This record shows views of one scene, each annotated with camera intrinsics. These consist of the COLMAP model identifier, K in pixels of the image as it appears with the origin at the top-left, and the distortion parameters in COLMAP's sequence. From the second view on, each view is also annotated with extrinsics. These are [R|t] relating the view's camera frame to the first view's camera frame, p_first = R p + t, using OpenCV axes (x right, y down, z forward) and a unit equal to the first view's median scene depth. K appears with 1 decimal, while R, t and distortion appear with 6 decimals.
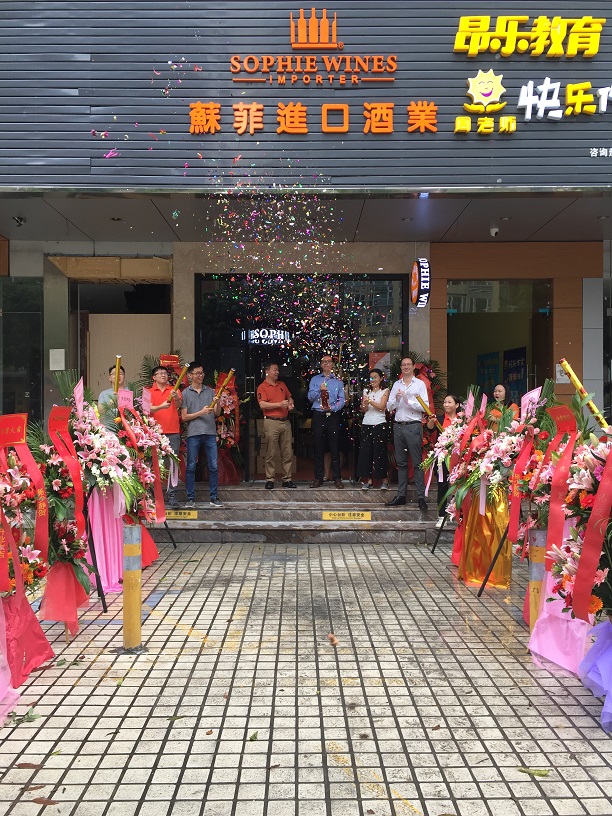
lens RADIAL K [[692.9, 0, 315.0], [0, 692.9, 418.7], [0, 0, 1]] dist [0.112249, -0.140129]
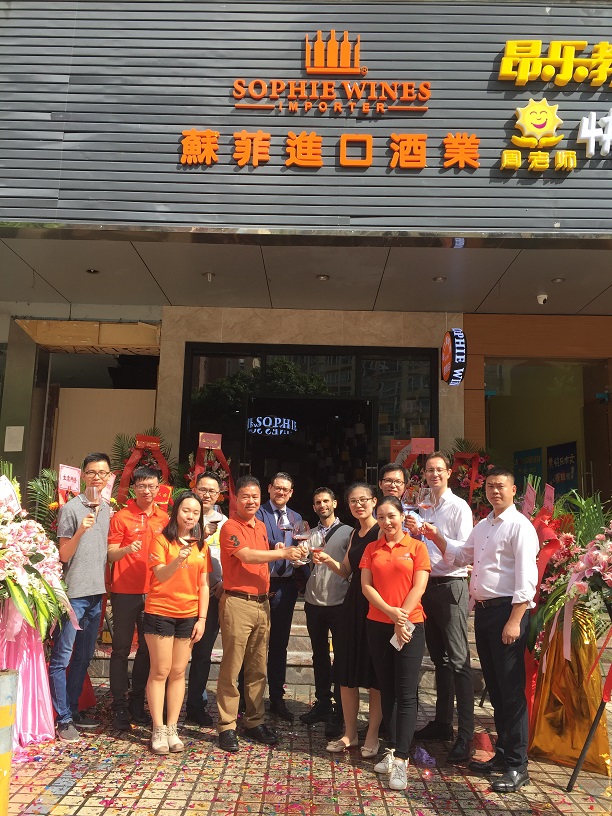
lens RADIAL K [[692.9, 0, 315.0], [0, 692.9, 418.7], [0, 0, 1]] dist [0.112249, -0.140129]
pose [[0.999551, 0.024635, -0.017058, 0.001877], [-0.027029, 0.987011, -0.158361, 0.018442], [0.012935, 0.158751, 0.987234, 0.231099]]
